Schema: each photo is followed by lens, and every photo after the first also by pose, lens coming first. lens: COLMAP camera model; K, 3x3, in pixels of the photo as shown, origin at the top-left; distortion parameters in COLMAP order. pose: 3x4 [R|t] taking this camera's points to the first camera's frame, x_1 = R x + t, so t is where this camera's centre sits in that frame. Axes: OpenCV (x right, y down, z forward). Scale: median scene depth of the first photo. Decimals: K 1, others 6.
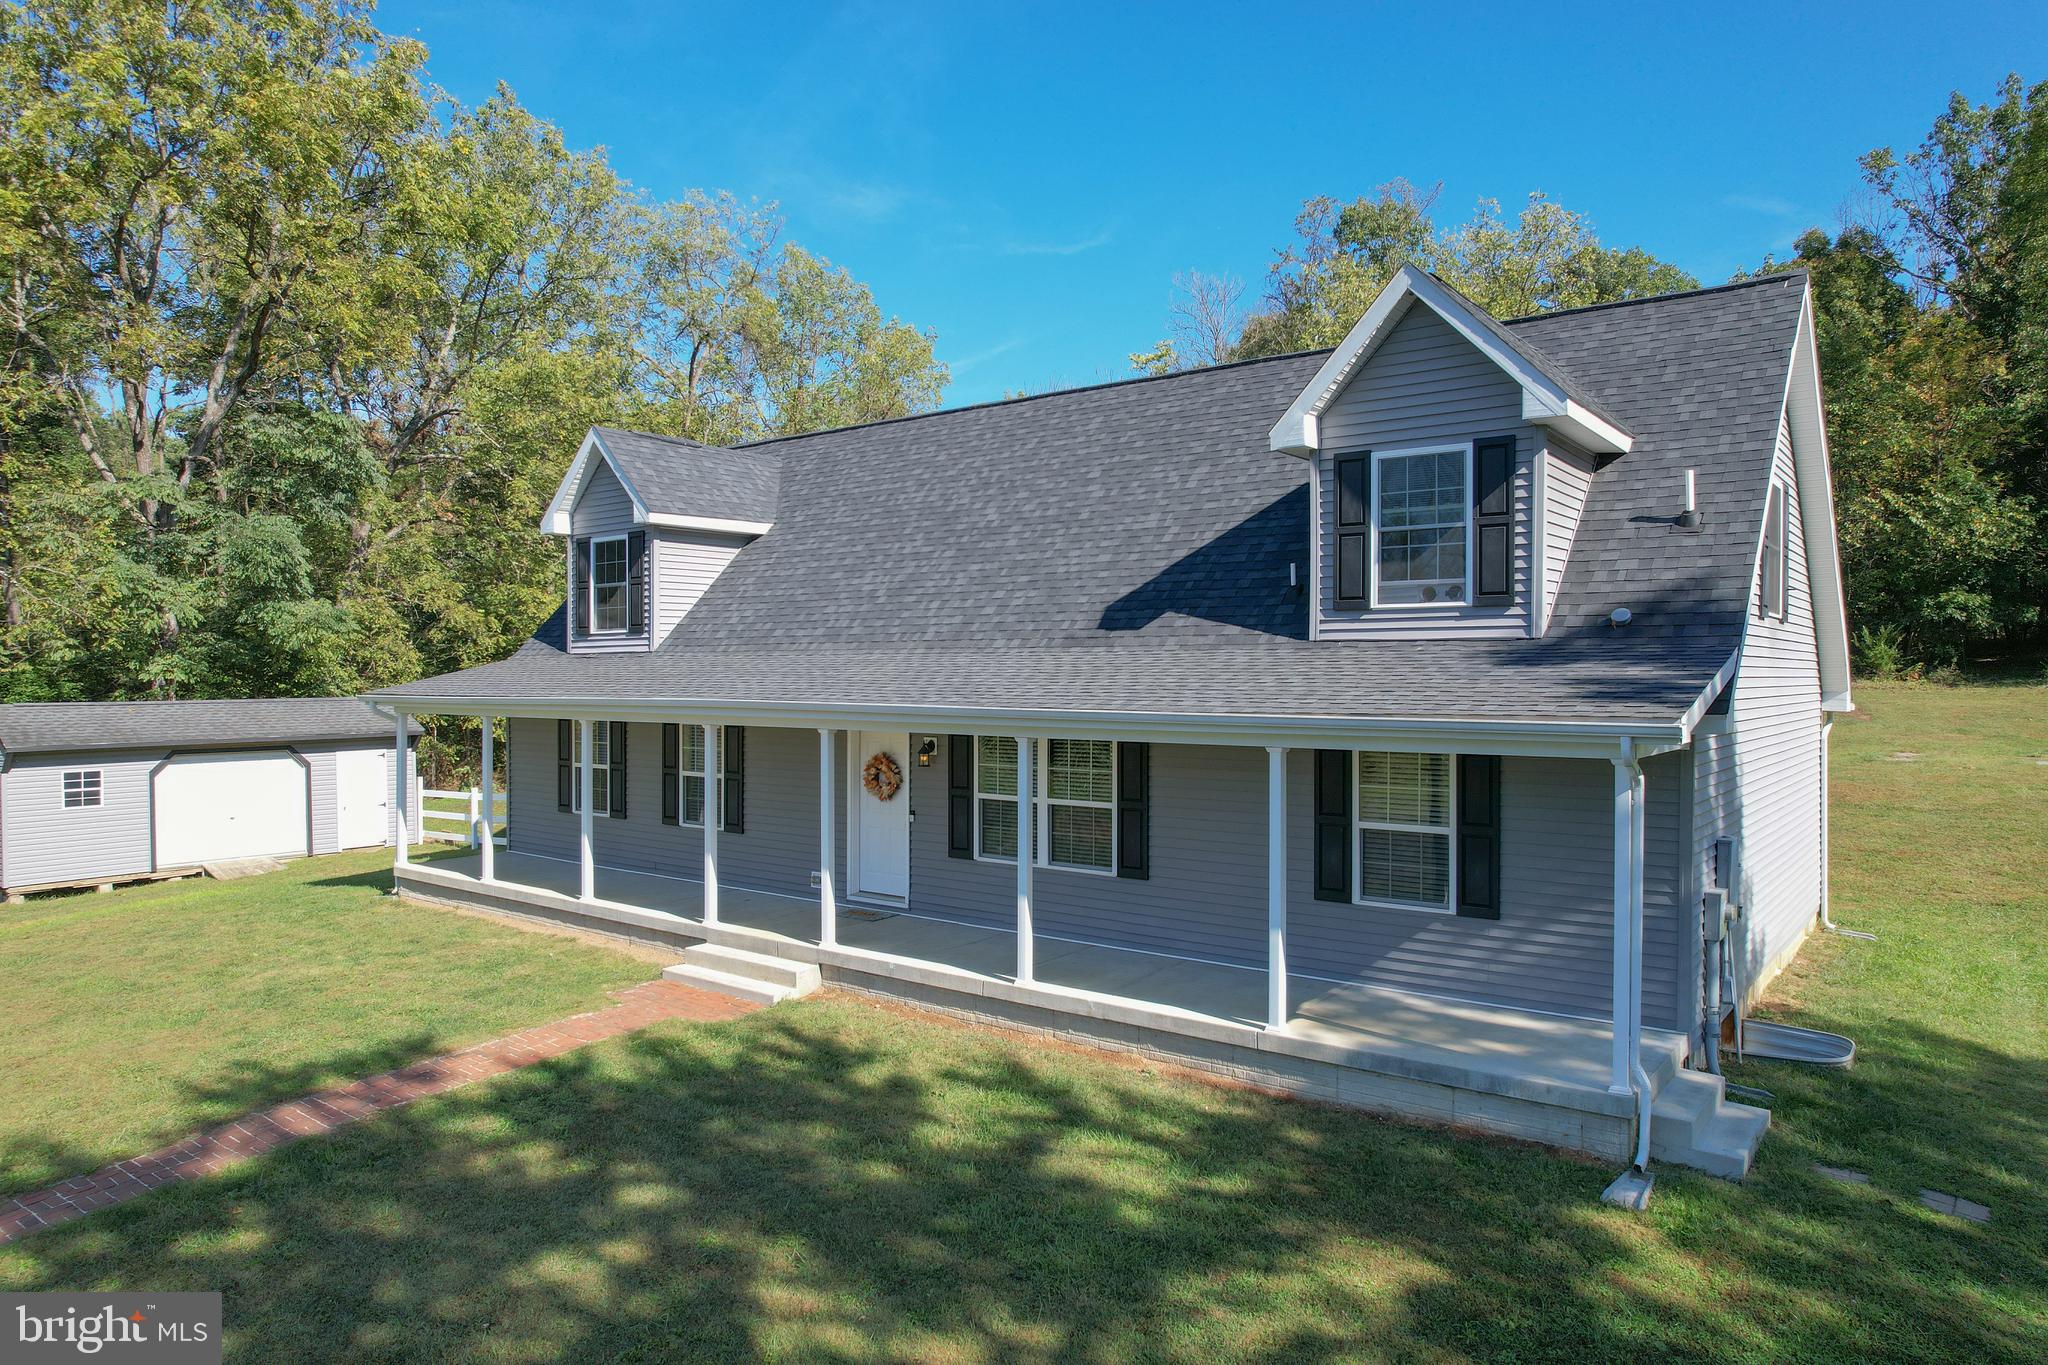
lens RADIAL K [[1309.9, 0, 1024.0], [0, 1309.9, 682.5], [0, 0, 1]] dist [-0.066061, 0.051743]
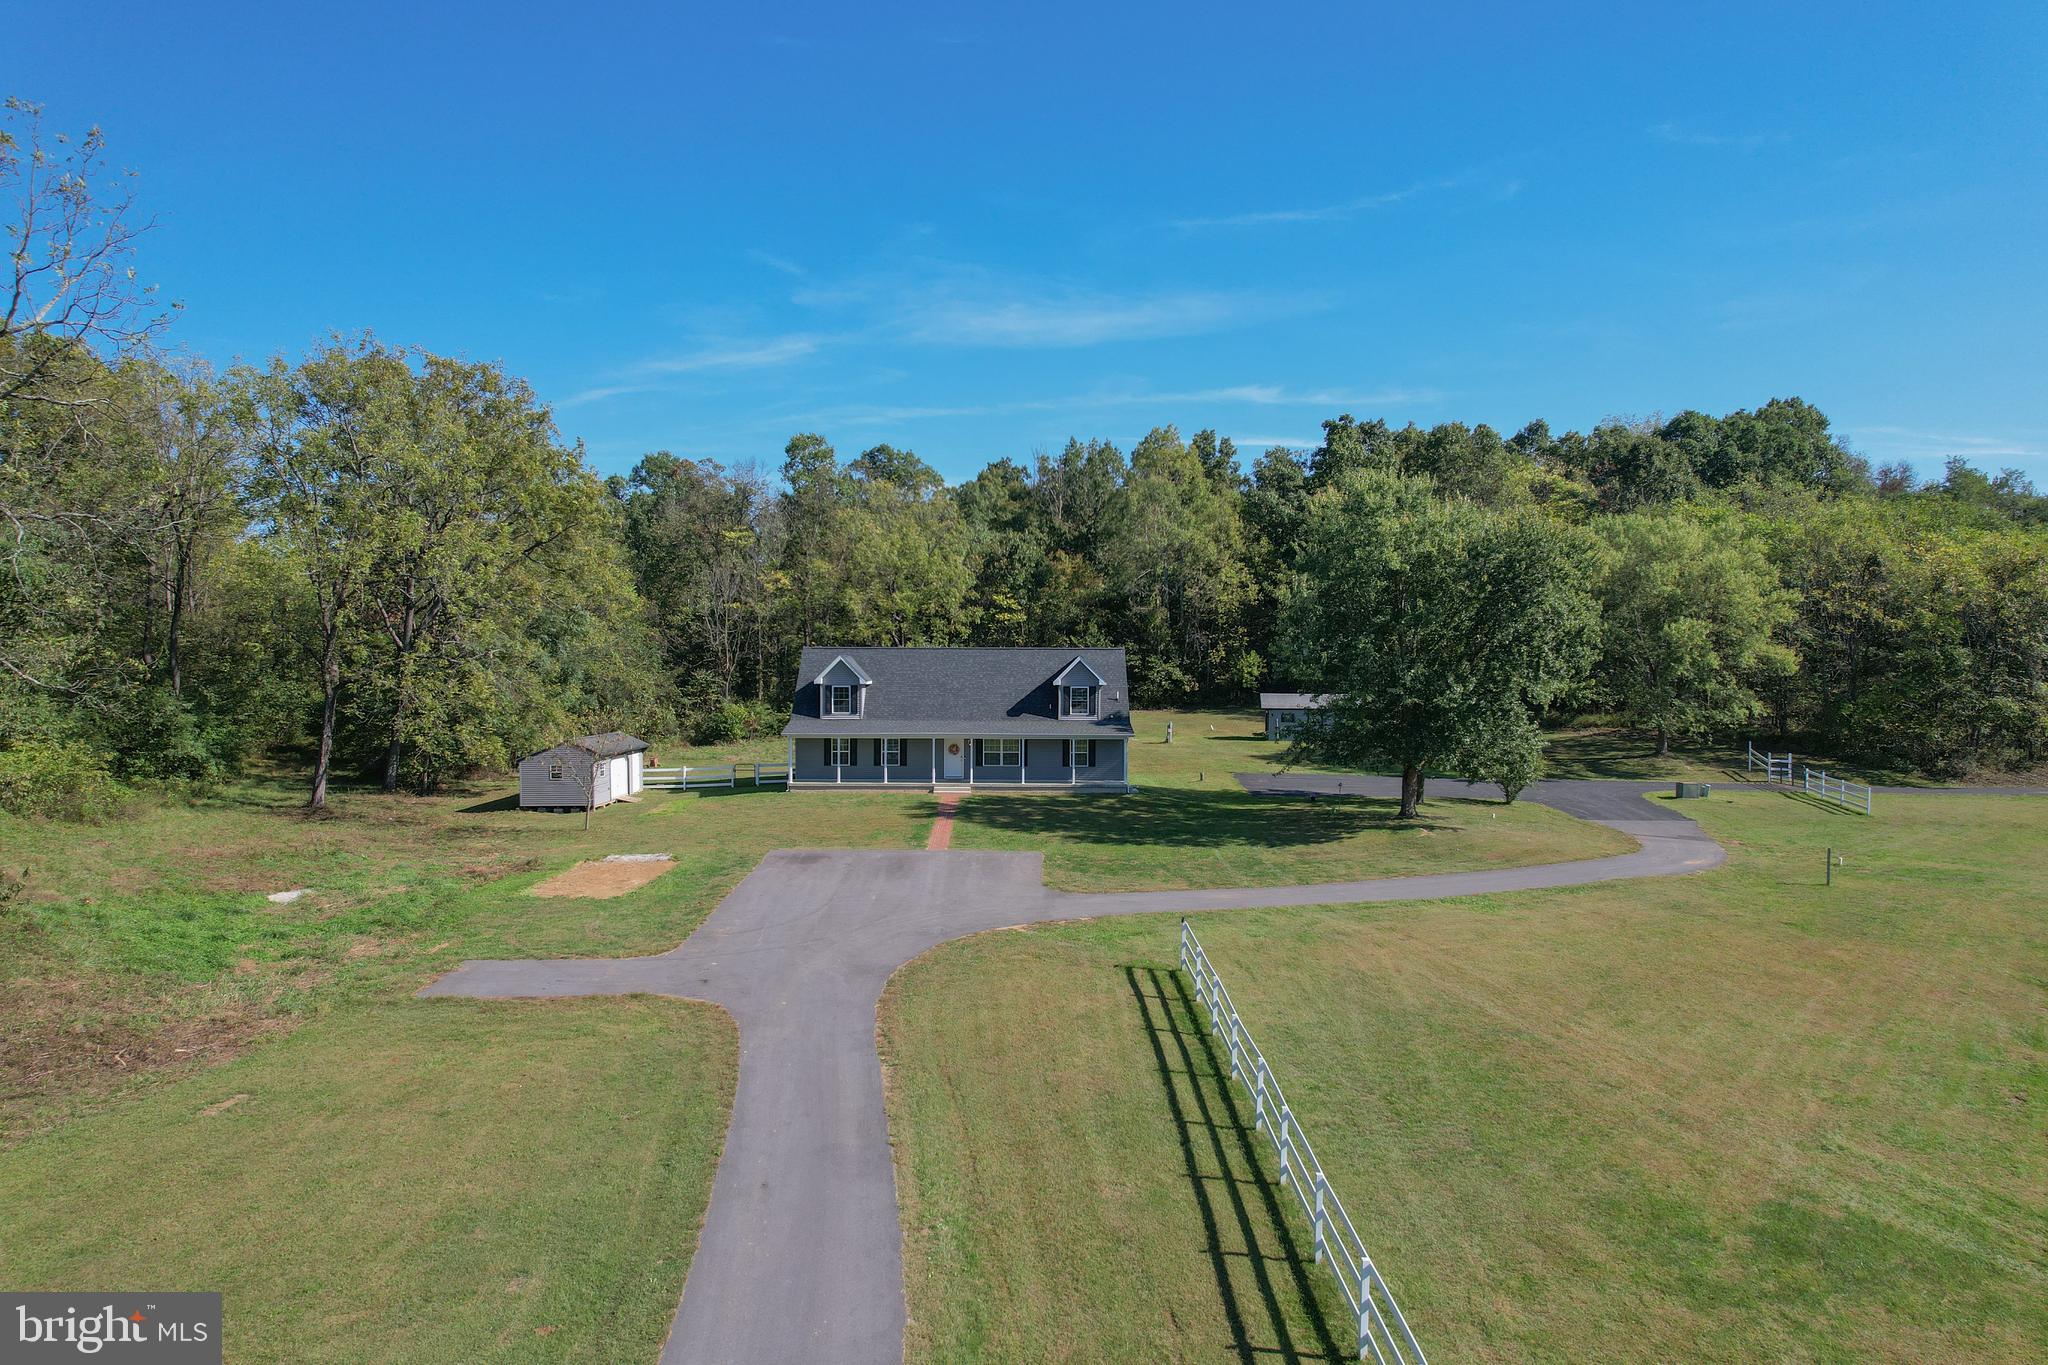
lens RADIAL K [[1302.7, 0, 1024.0], [0, 1302.7, 682.5], [0, 0, 1]] dist [-0.067114, 0.052440]
pose [[0.785619, -0.001571, 0.618709, -3.389780], [0.000166, 0.999997, 0.002328, -0.208222], [-0.618711, -0.001726, 0.785617, -3.312373]]
